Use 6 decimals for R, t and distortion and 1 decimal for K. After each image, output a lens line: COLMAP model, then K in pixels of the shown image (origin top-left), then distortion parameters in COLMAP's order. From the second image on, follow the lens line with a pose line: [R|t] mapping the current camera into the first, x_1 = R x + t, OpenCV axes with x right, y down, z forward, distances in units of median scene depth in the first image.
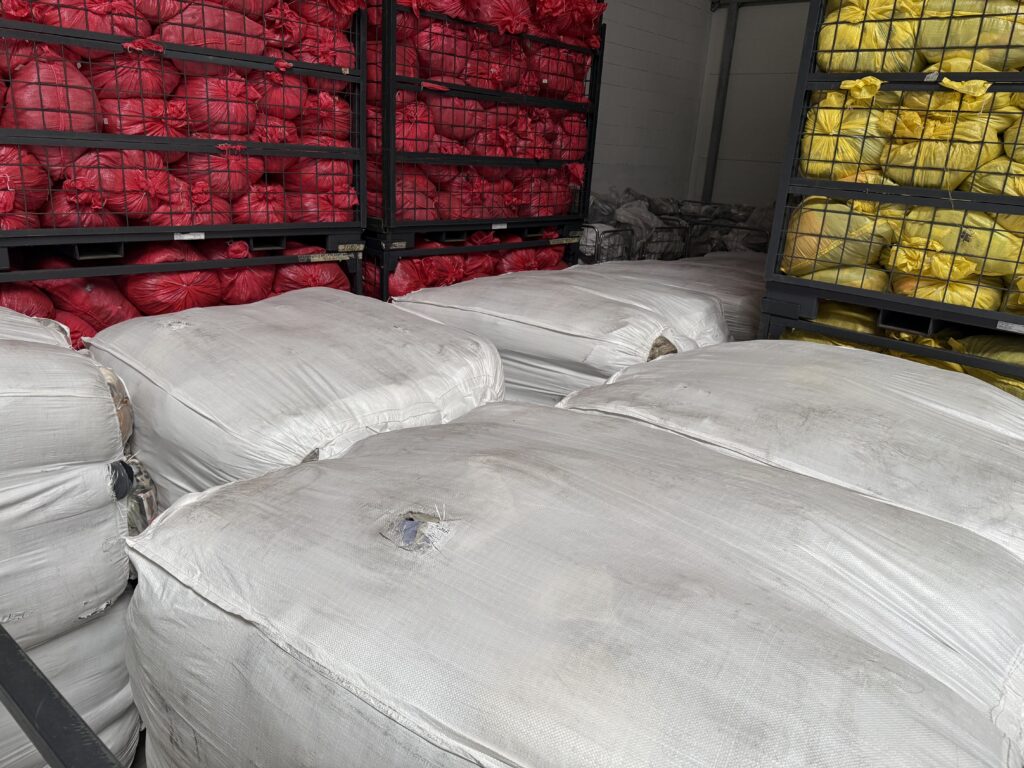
lens RADIAL K [[722.7, 0, 516.5], [0, 722.7, 388.3], [0, 0, 1]] dist [0.026505, -0.027180]
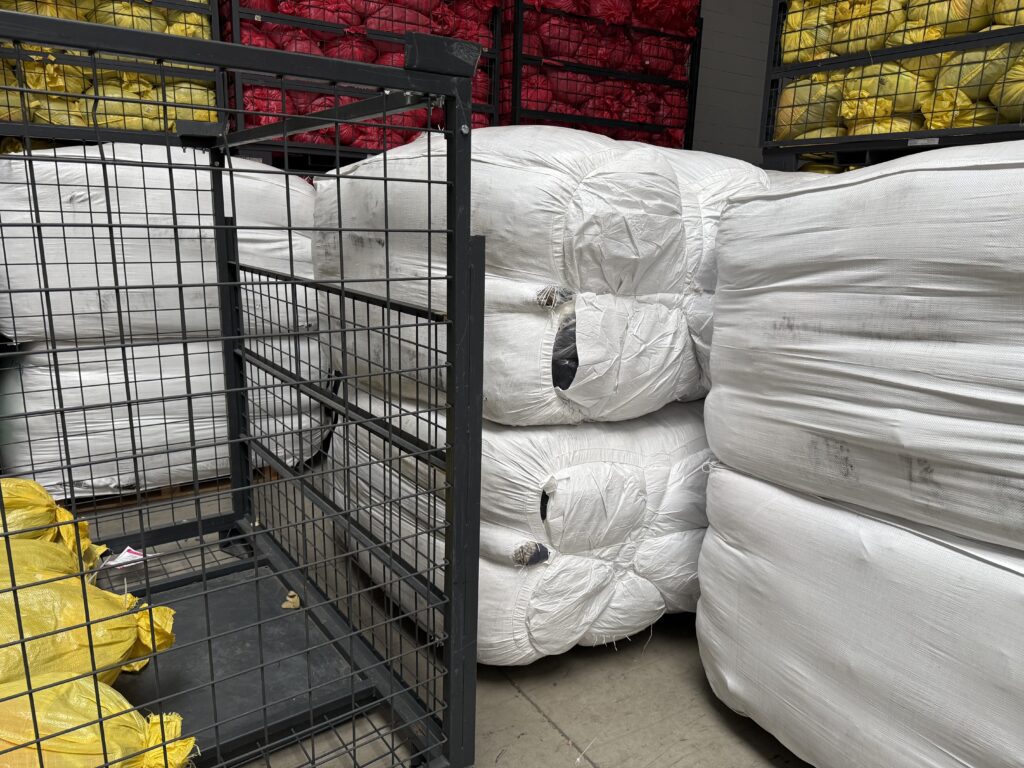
lens RADIAL K [[722.7, 0, 516.5], [0, 722.7, 388.3], [0, 0, 1]] dist [0.026505, -0.027180]
pose [[0.962359, 0.028470, -0.270287, 0.255794], [-0.055022, 0.994314, -0.091171, 0.394347], [0.266154, 0.102611, 0.958453, -0.325144]]
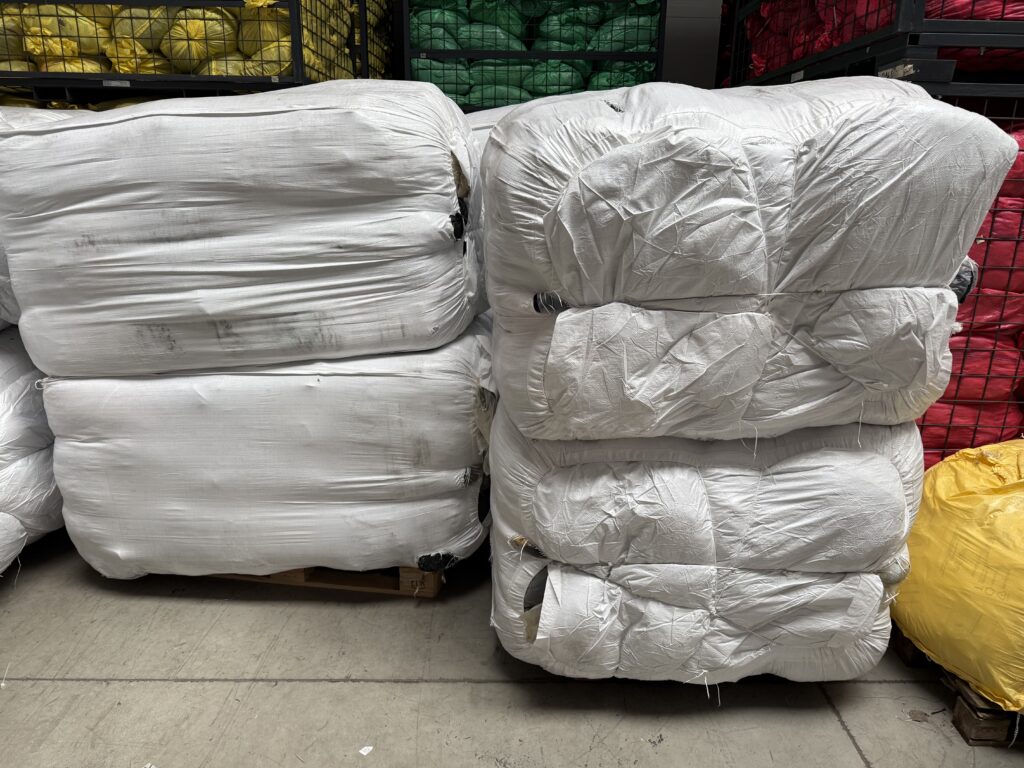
lens RADIAL K [[722.7, 0, 516.5], [0, 722.7, 388.3], [0, 0, 1]] dist [0.026505, -0.027180]
pose [[0.742621, -0.244289, 0.623568, 0.152136], [0.242981, 0.965936, 0.089043, 0.447728], [-0.624078, 0.085390, 0.776682, -0.488615]]
